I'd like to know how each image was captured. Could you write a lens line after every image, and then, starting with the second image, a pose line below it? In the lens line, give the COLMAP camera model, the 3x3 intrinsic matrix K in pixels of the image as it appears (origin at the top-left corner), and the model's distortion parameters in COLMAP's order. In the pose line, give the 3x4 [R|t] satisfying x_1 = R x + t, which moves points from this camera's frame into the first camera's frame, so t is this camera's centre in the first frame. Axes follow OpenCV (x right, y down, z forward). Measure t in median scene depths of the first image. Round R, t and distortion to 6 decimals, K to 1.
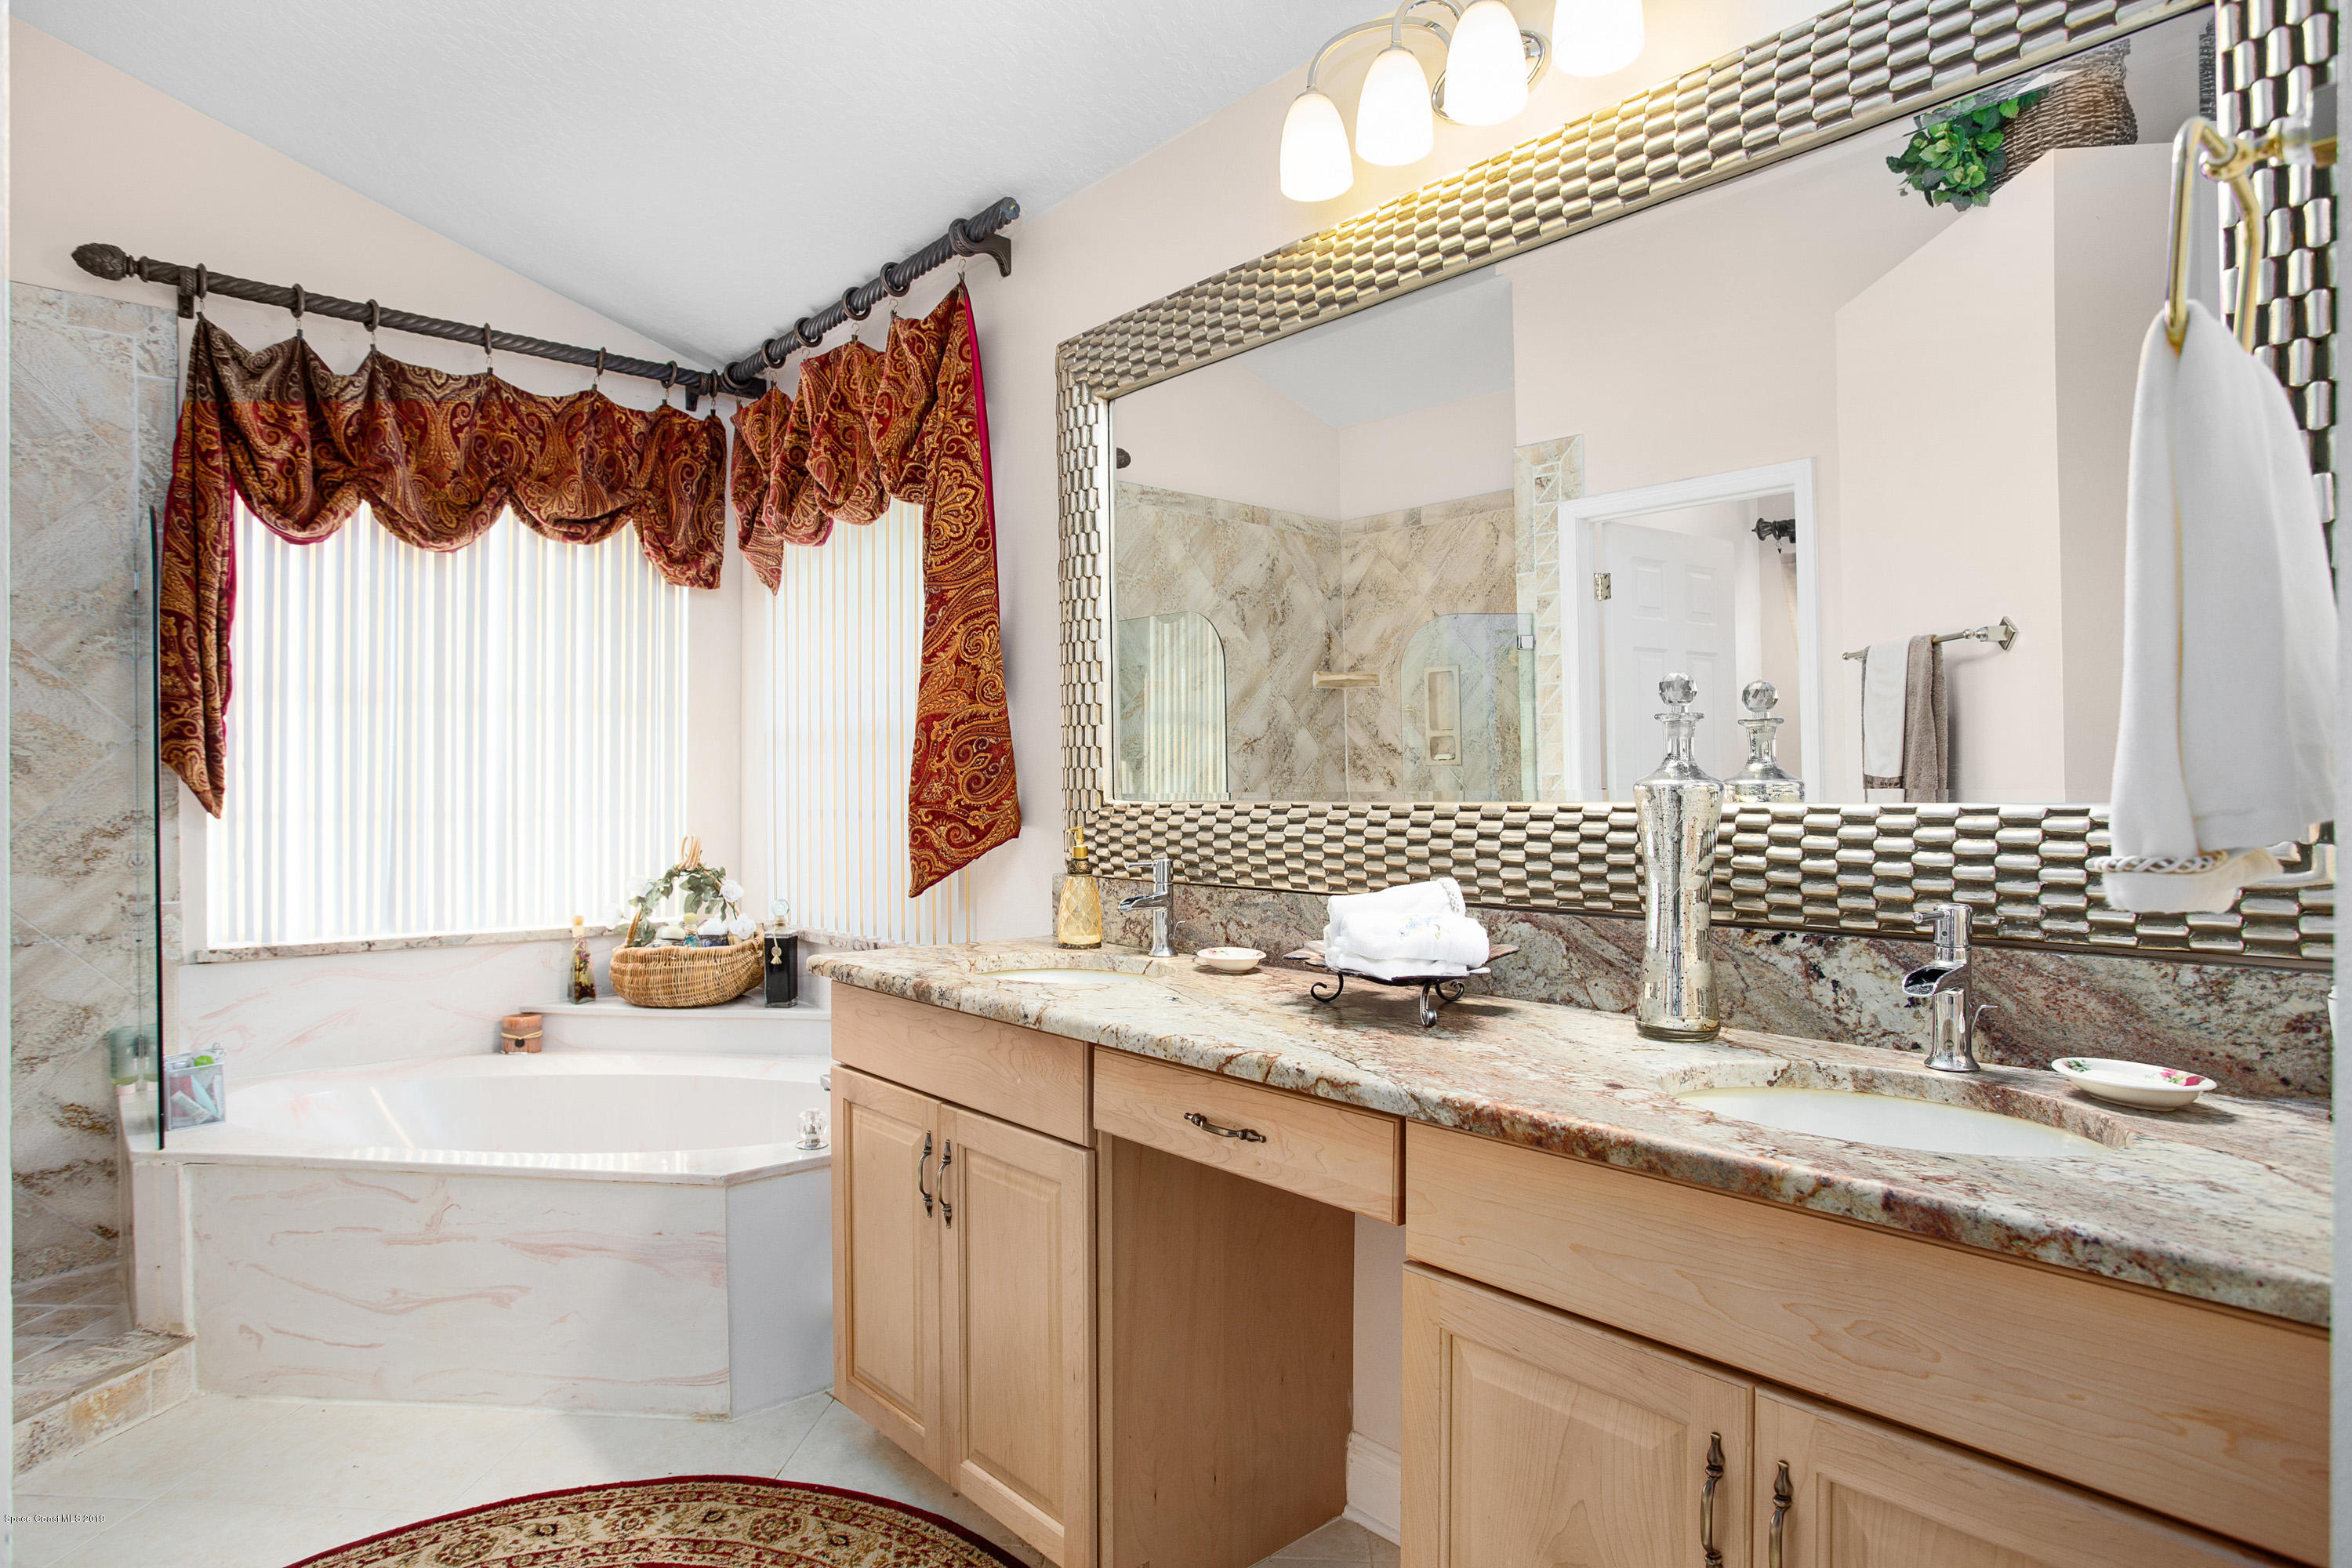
lens RADIAL K [[1347.6, 0, 1176.0], [0, 1347.6, 784.0], [0, 0, 1]] dist [-0.028686, 0.000675]
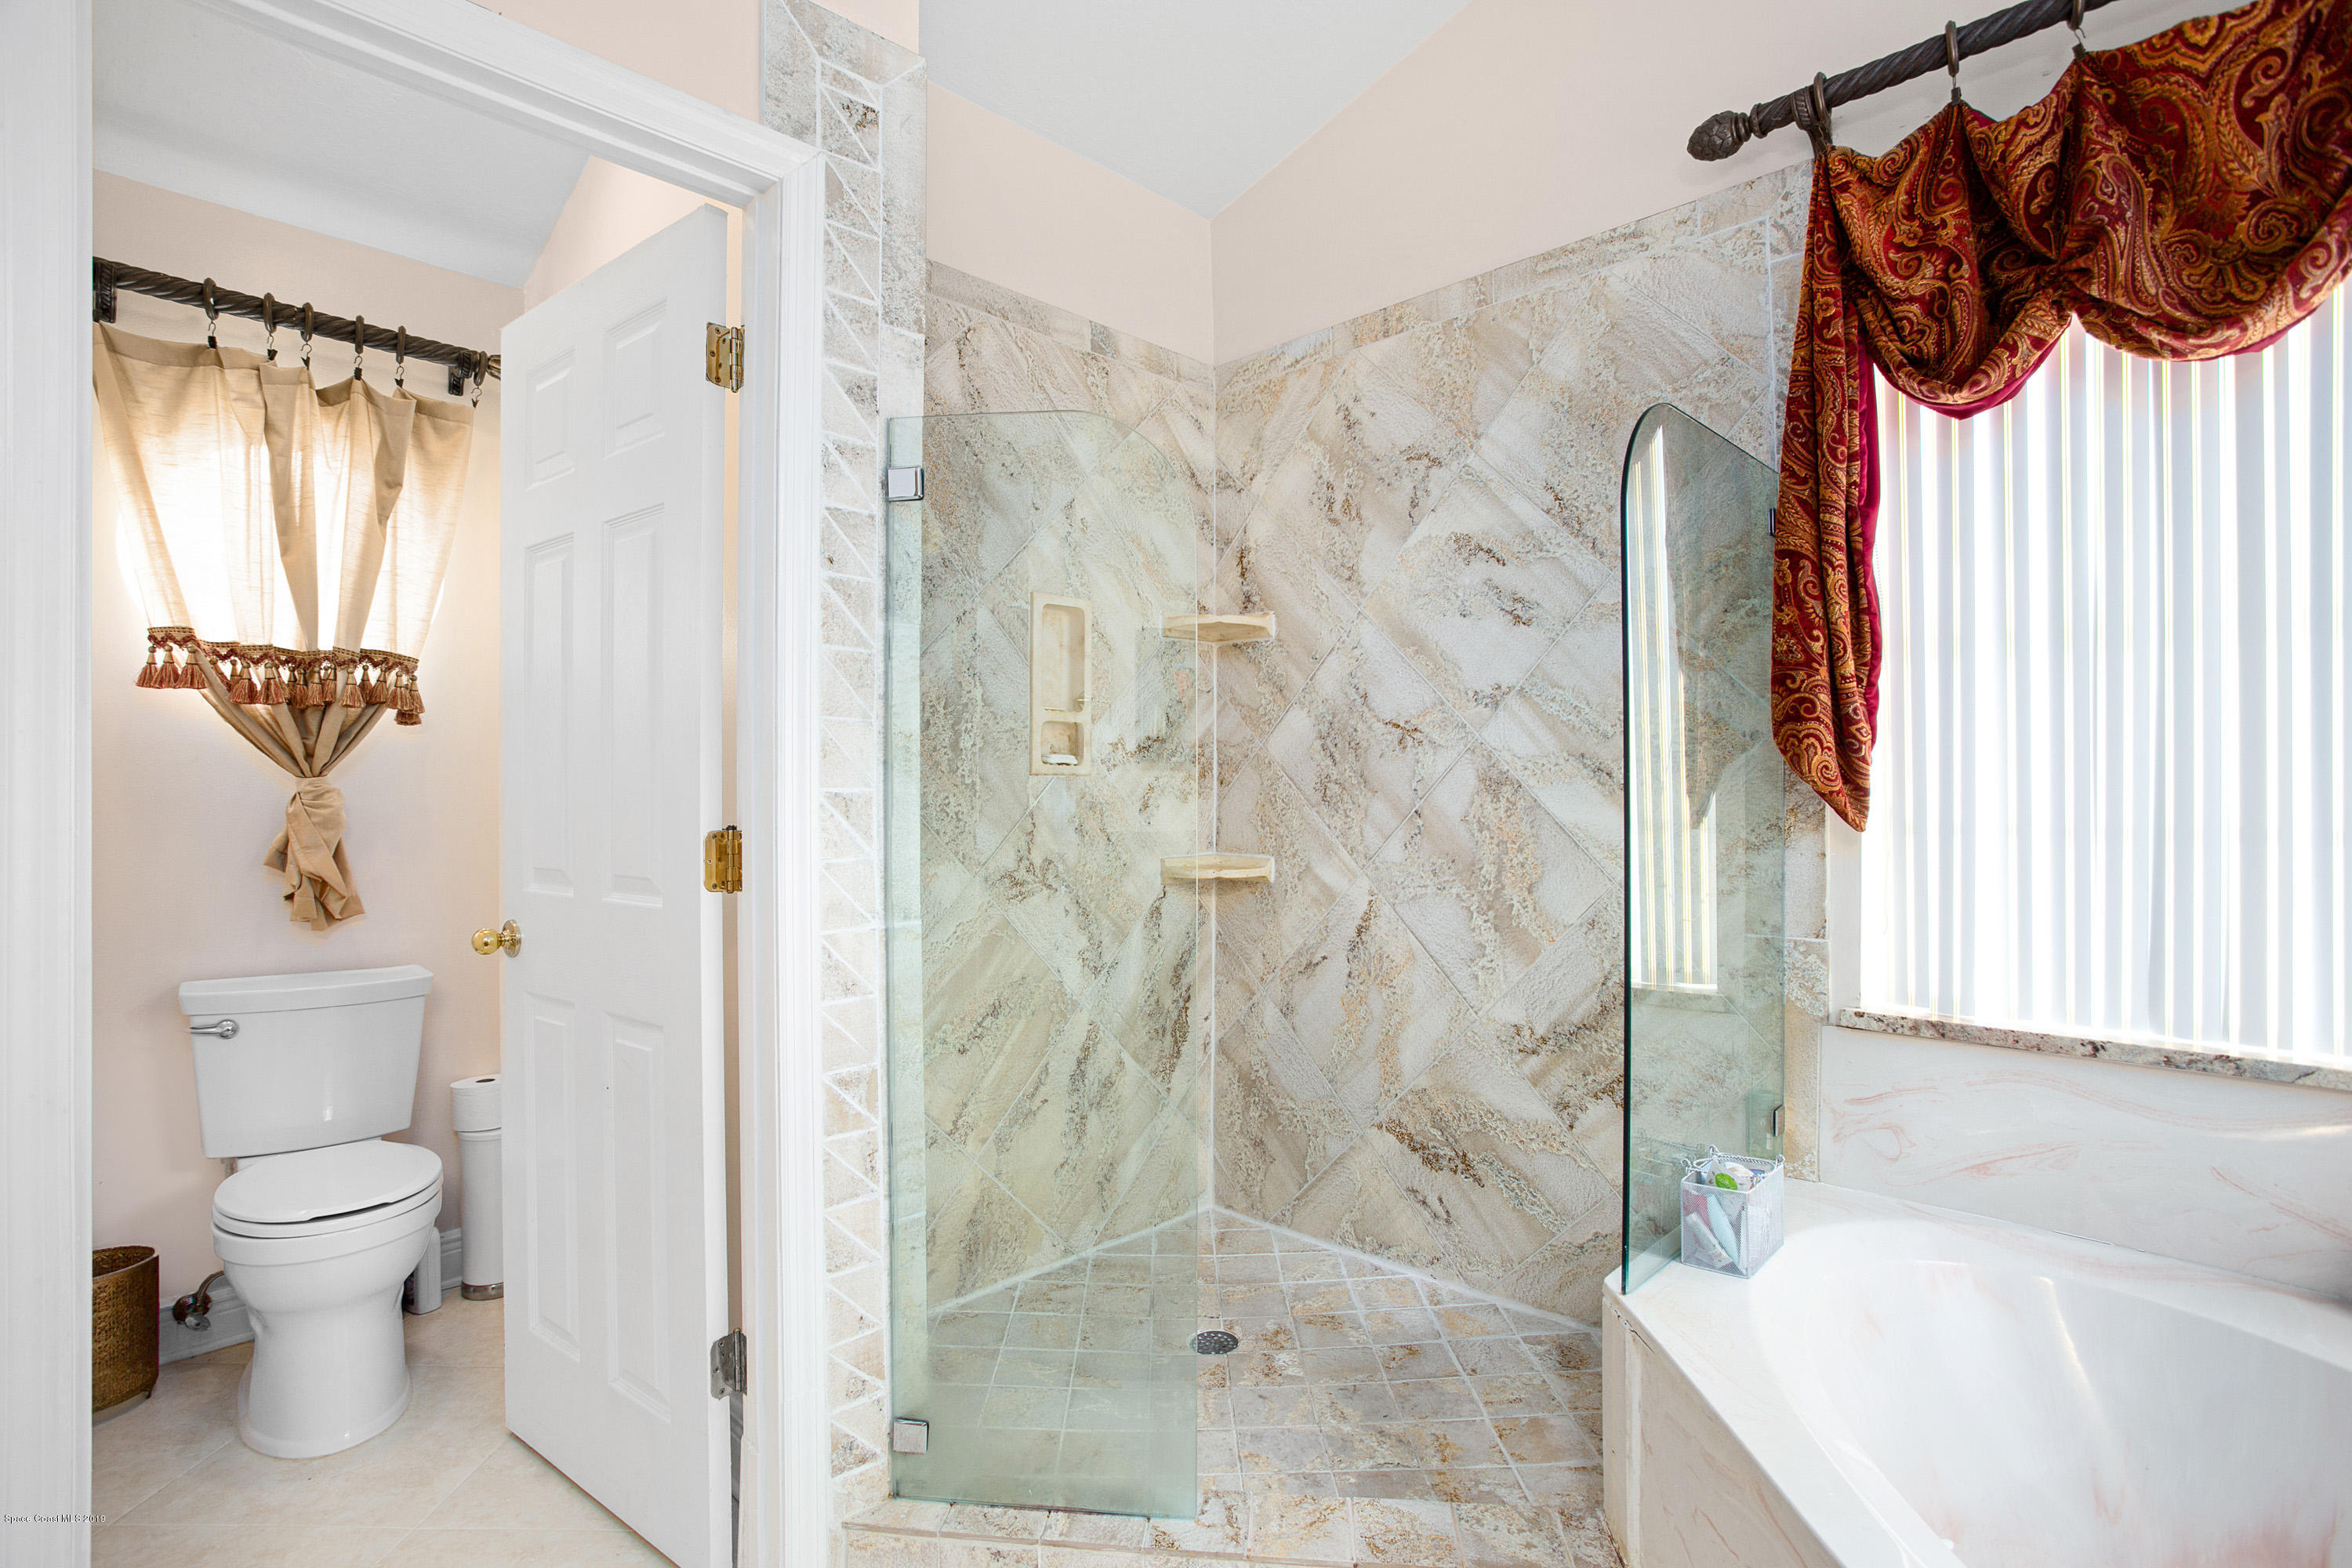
lens RADIAL K [[1156.6, 0, 1183.9], [0, 1156.6, 795.3], [0, 0, 1]] dist [-0.054418, 0.023365]
pose [[0.084167, 0.003511, -0.996445, -0.140993], [0.007709, 0.999962, 0.004174, 0.001590], [0.996422, -0.008033, 0.084137, 0.580366]]
